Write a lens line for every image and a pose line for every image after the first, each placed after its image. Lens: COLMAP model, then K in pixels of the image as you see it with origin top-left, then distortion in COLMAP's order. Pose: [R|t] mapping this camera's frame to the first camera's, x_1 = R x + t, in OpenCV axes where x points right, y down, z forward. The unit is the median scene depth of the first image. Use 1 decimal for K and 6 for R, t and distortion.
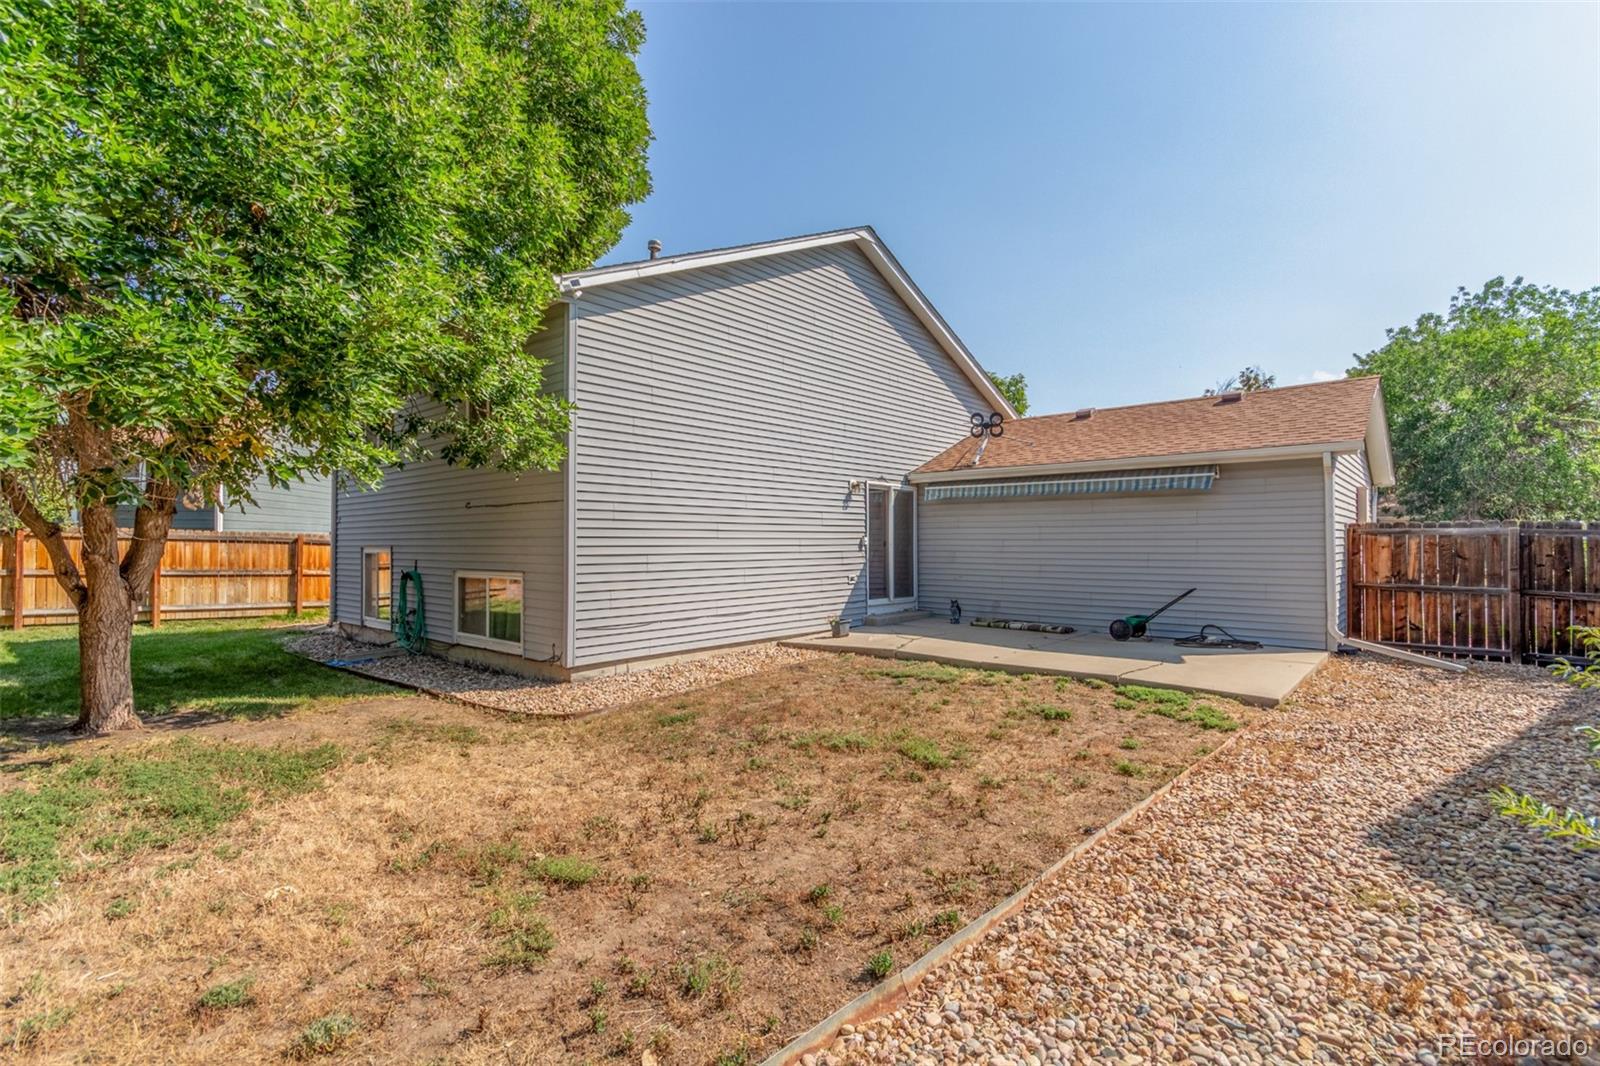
lens RADIAL K [[743.0, 0, 799.6], [0, 743.0, 538.0], [0, 0, 1]] dist [0.001428, 0.000024]
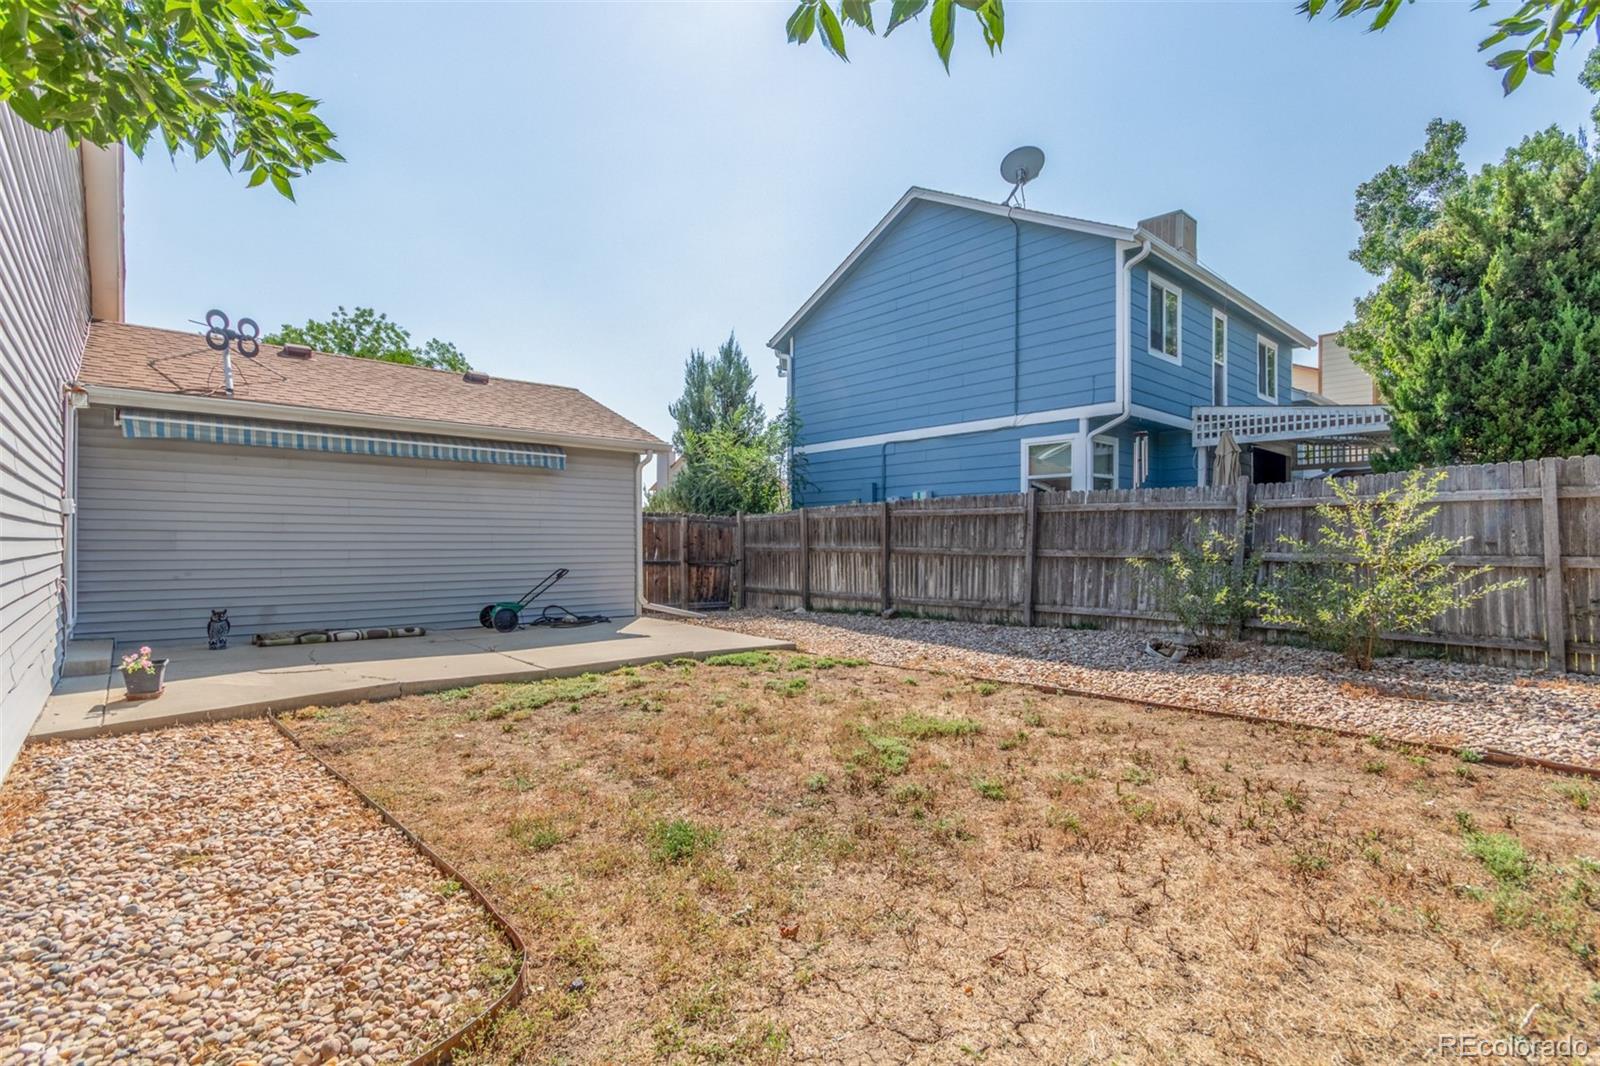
lens RADIAL K [[743.0, 0, 802.2], [0, 743.0, 531.6], [0, 0, 1]] dist [0.001428, 0.000024]
pose [[0.120893, 0.013726, 0.992571, -0.342717], [-0.009832, 0.999872, -0.012629, 0.022521], [-0.992617, -0.008232, 0.121013, 0.461260]]
